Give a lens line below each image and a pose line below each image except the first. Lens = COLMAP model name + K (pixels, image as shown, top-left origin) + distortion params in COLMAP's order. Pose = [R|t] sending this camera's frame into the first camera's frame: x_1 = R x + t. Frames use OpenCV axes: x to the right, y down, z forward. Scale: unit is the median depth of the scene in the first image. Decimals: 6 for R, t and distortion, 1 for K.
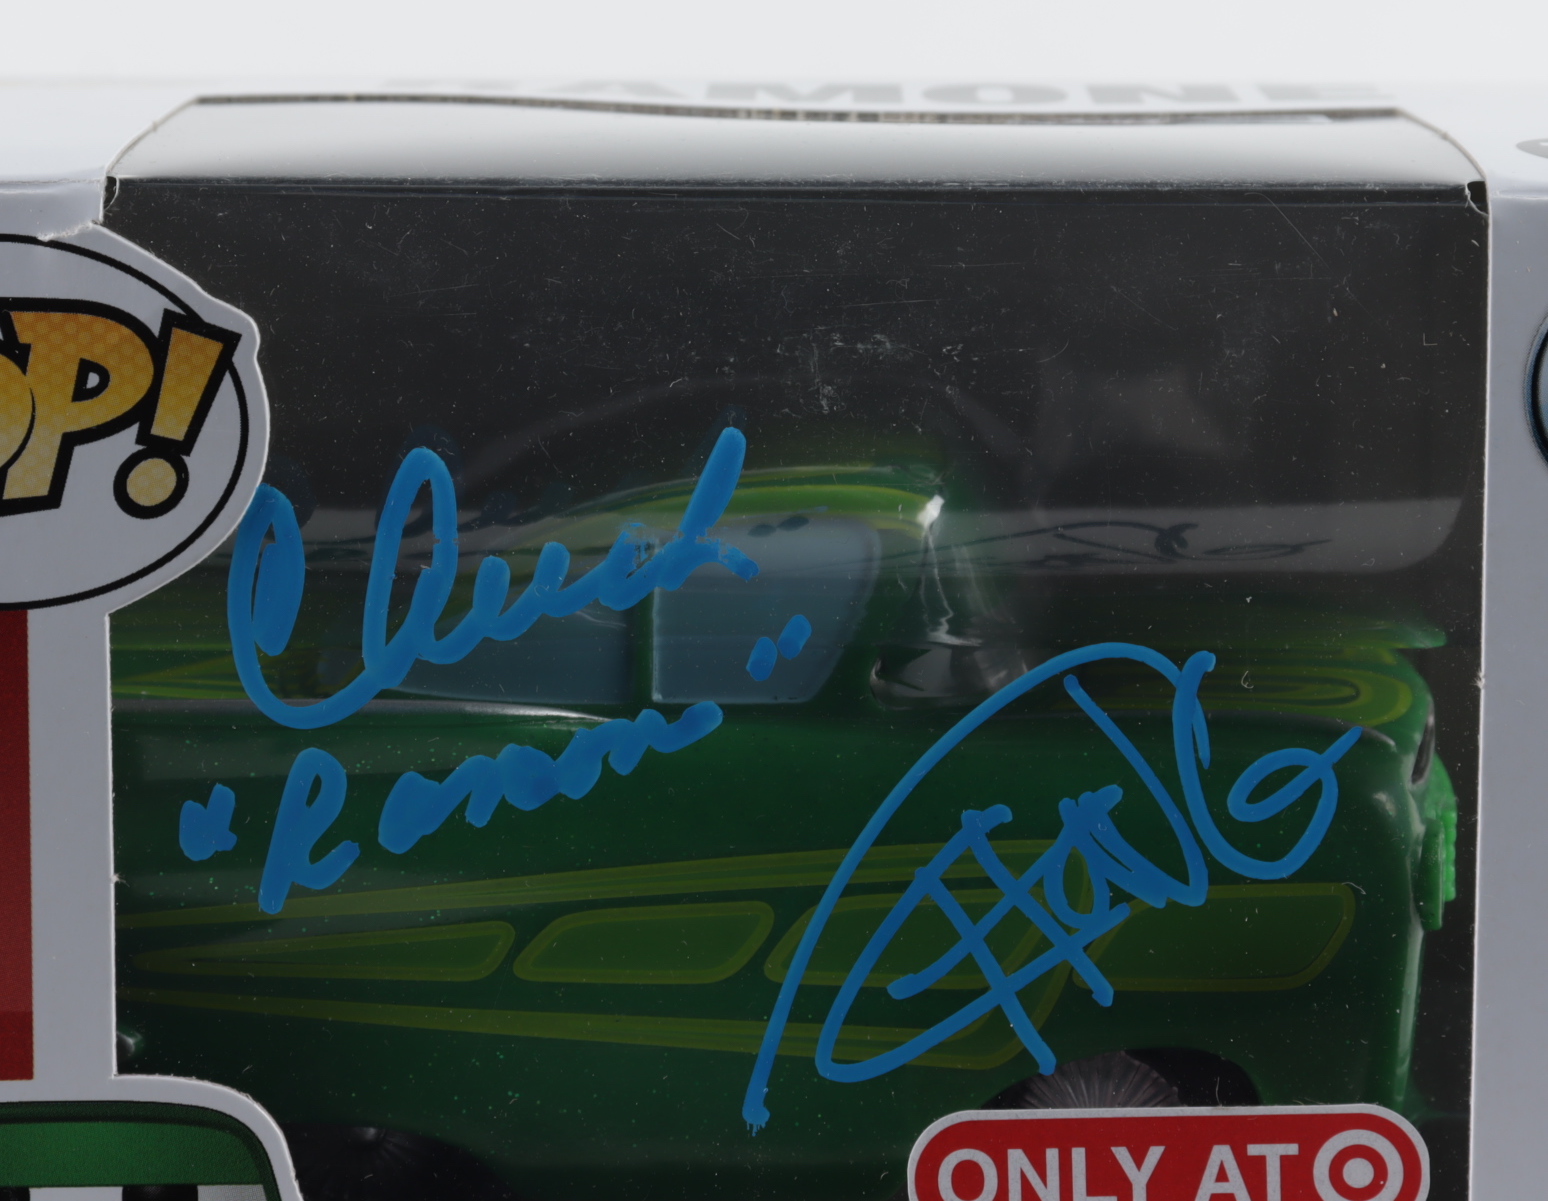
lens RADIAL K [[5363.6, 0, 782.6], [0, 5363.6, 467.6], [0, 0, 1]] dist [0.258907, 0.000000]
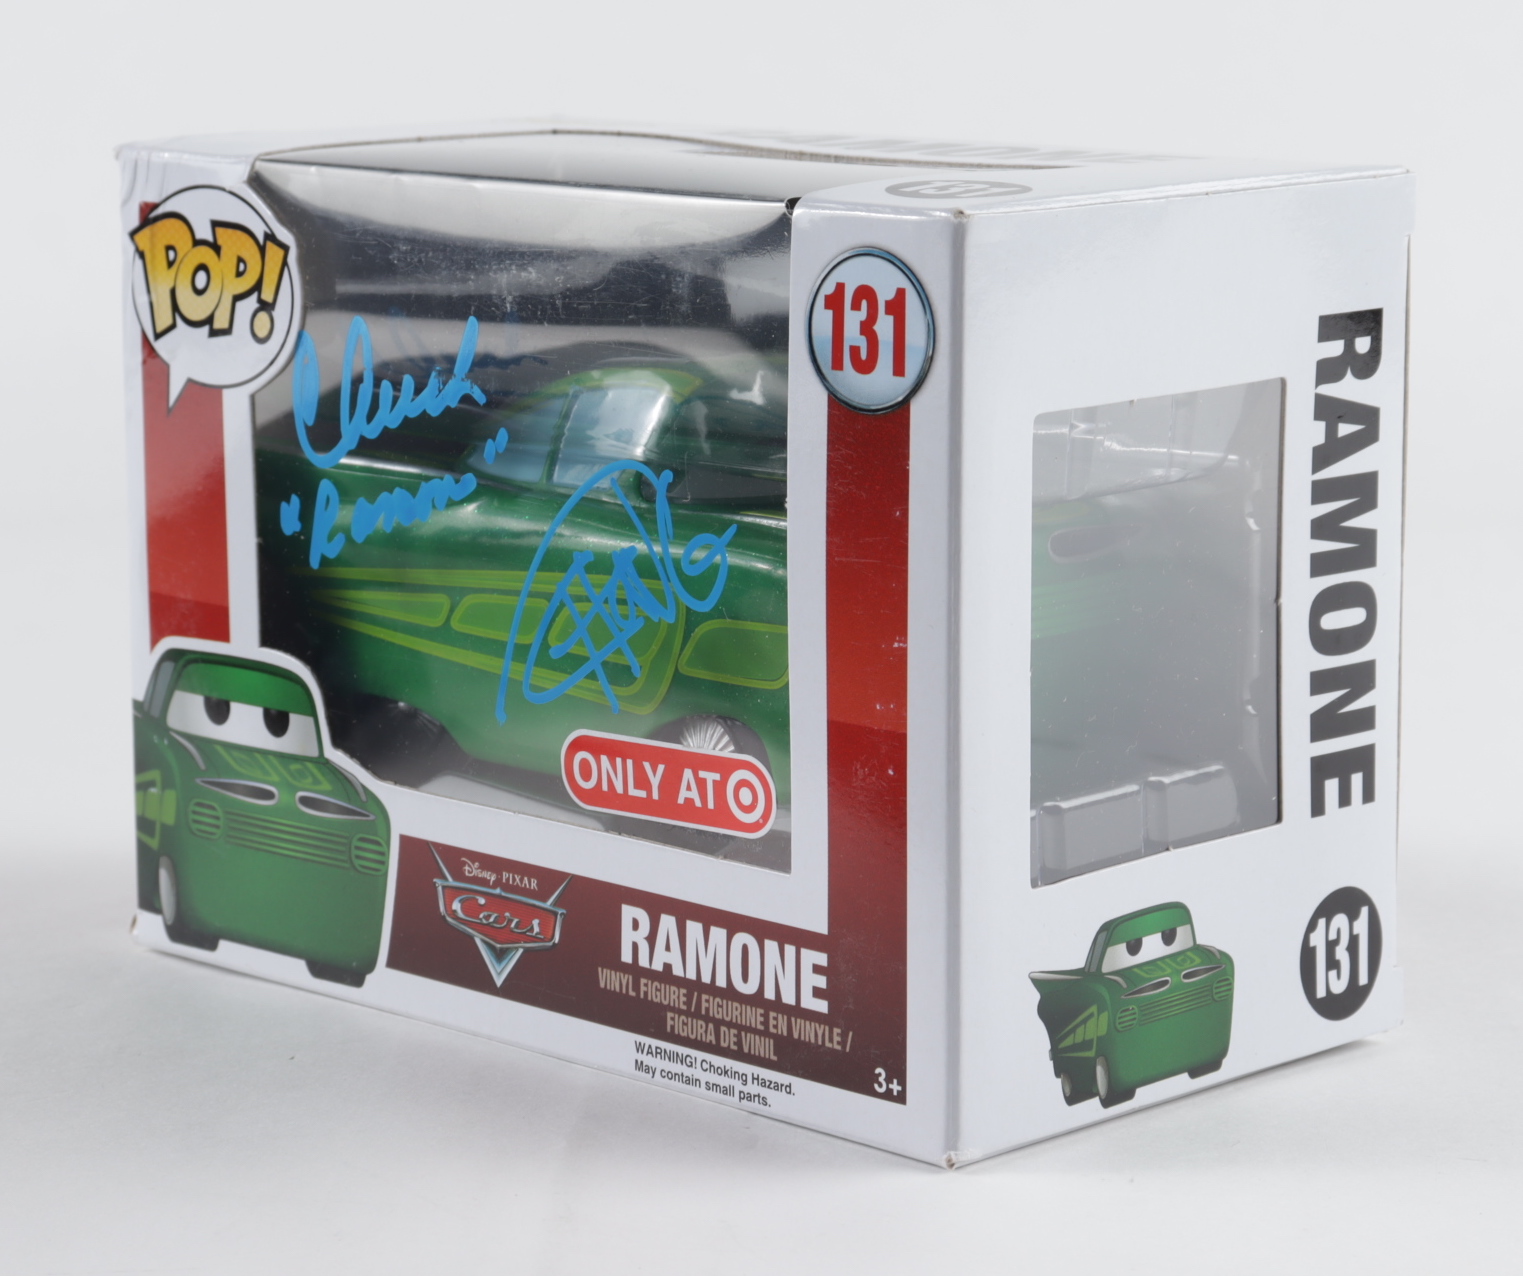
lens RADIAL K [[4355.3, 0, 760.5], [0, 4355.3, 631.3], [0, 0, 1]] dist [0.058669, 0.000000]
pose [[0.725278, 0.116946, -0.678451, 1.017306], [-0.096593, 0.993005, 0.067905, -0.010725], [0.681647, 0.016284, 0.731500, 0.027176]]
